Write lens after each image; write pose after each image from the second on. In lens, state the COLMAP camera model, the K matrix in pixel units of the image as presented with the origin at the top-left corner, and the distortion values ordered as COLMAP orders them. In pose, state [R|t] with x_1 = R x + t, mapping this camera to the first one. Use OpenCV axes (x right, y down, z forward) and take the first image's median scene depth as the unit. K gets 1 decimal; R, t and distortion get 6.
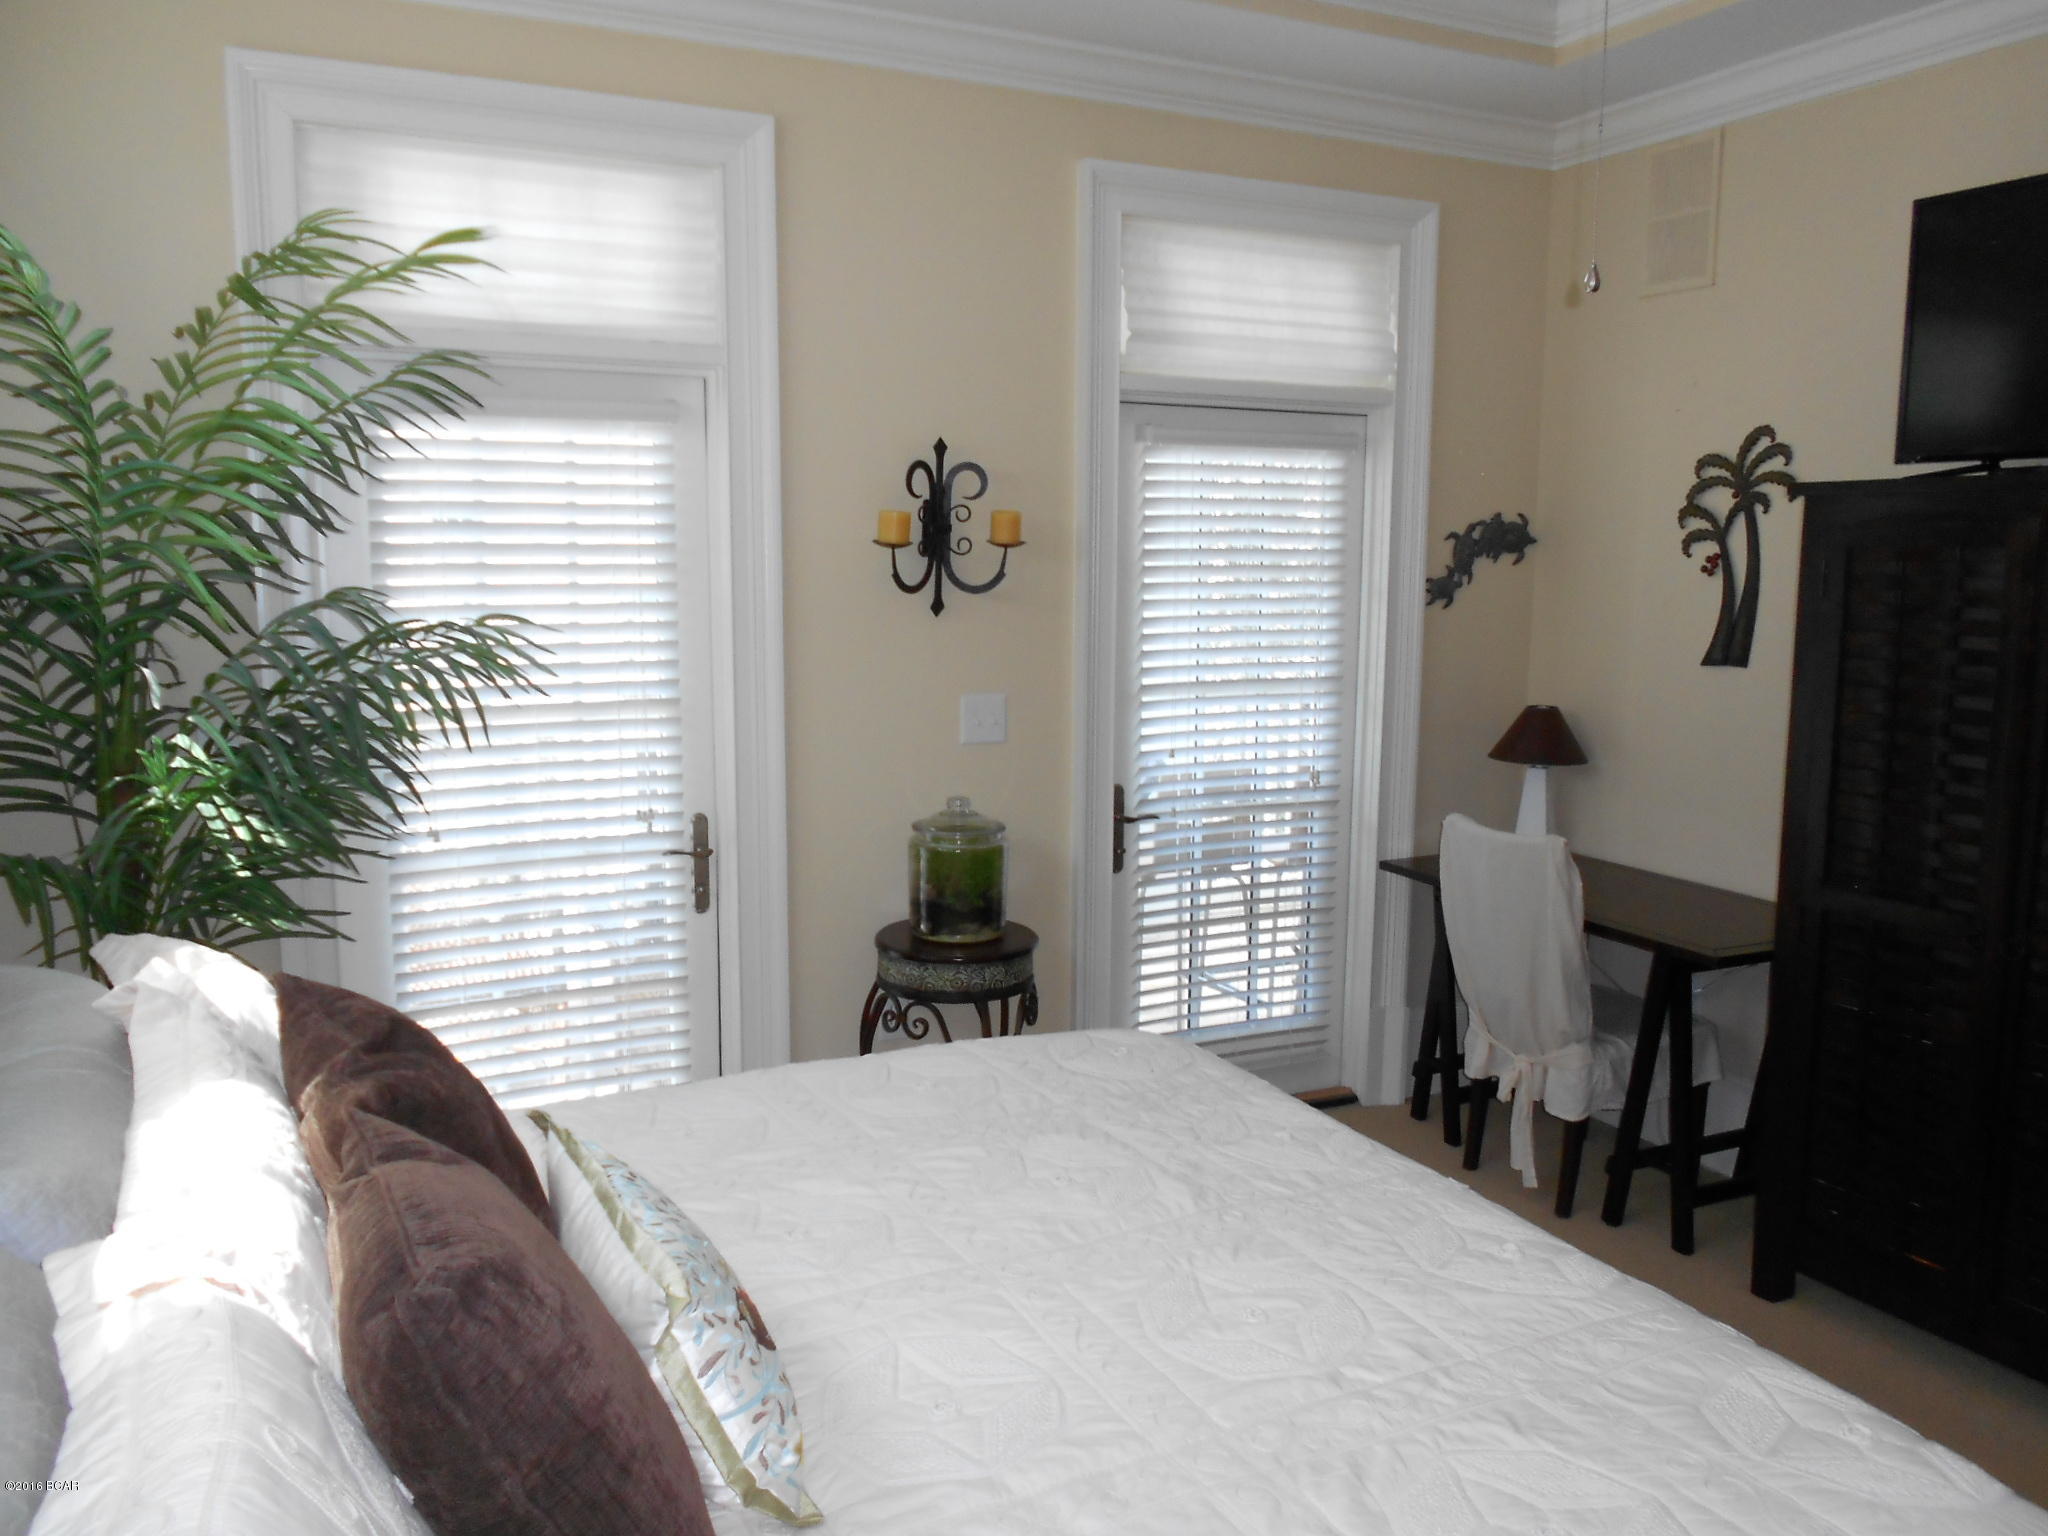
lens RADIAL K [[1581.3, 0, 1024.0], [0, 1581.3, 768.0], [0, 0, 1]] dist [-0.050229, -0.000663]
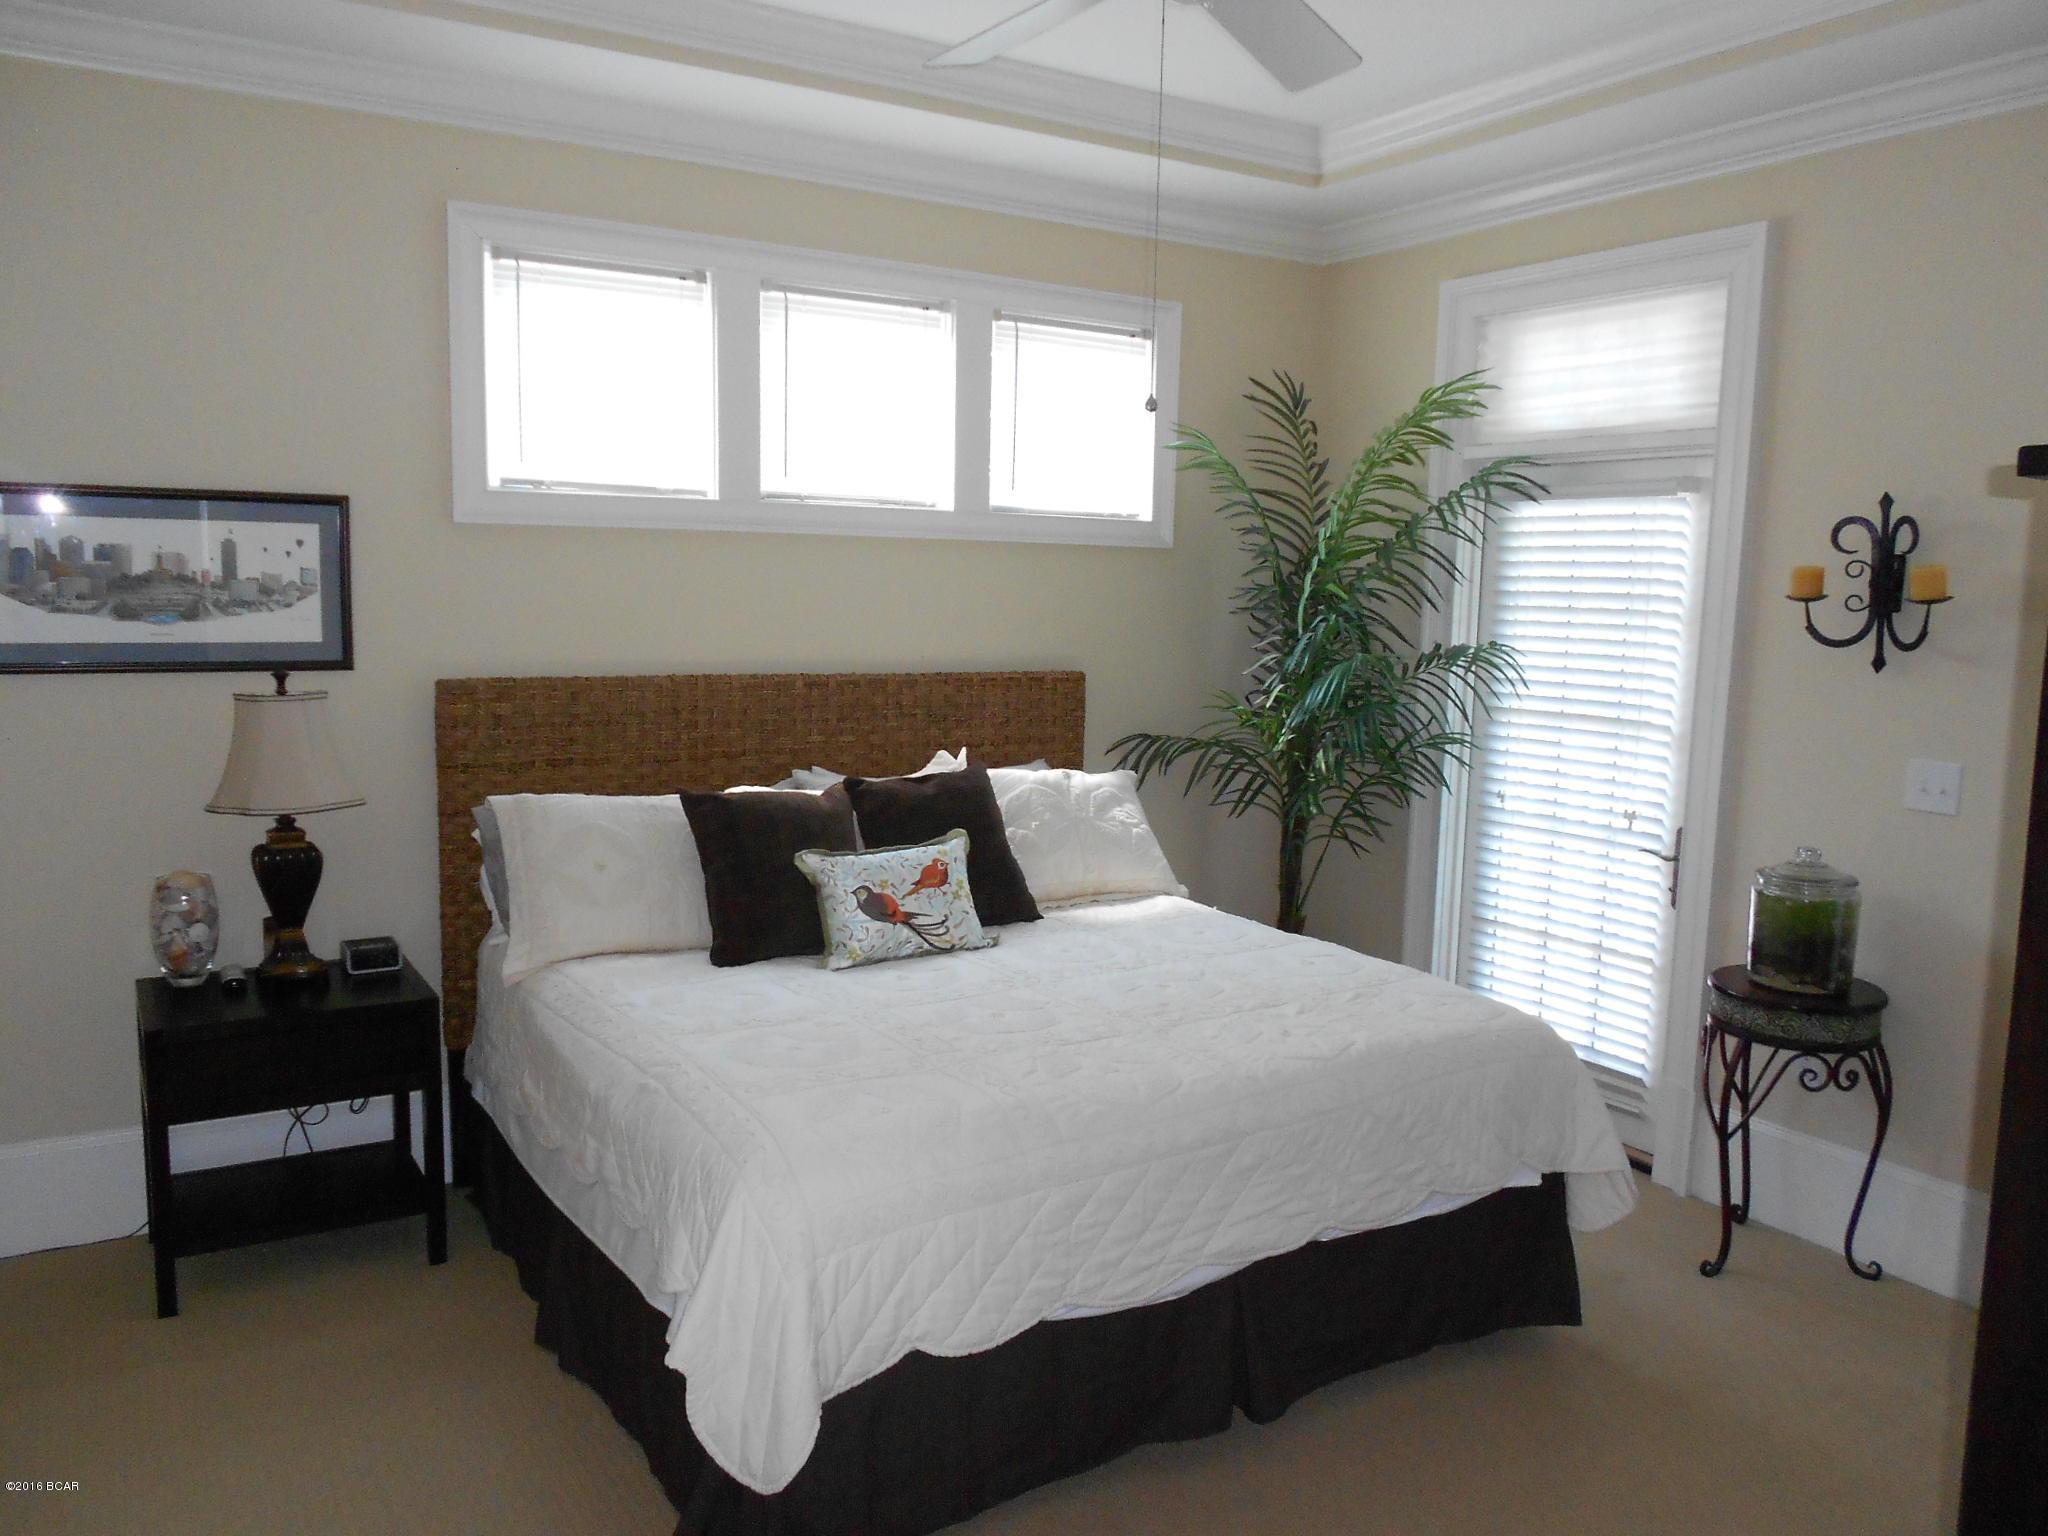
lens RADIAL K [[1562.2, 0, 1021.0], [0, 1562.2, 773.3], [0, 0, 1]] dist [-0.018809, -0.000806]
pose [[0.081501, 0.113185, -0.990226, 0.909877], [-0.170989, 0.980388, 0.097987, -0.039476], [0.981896, 0.161332, 0.099256, 0.404373]]
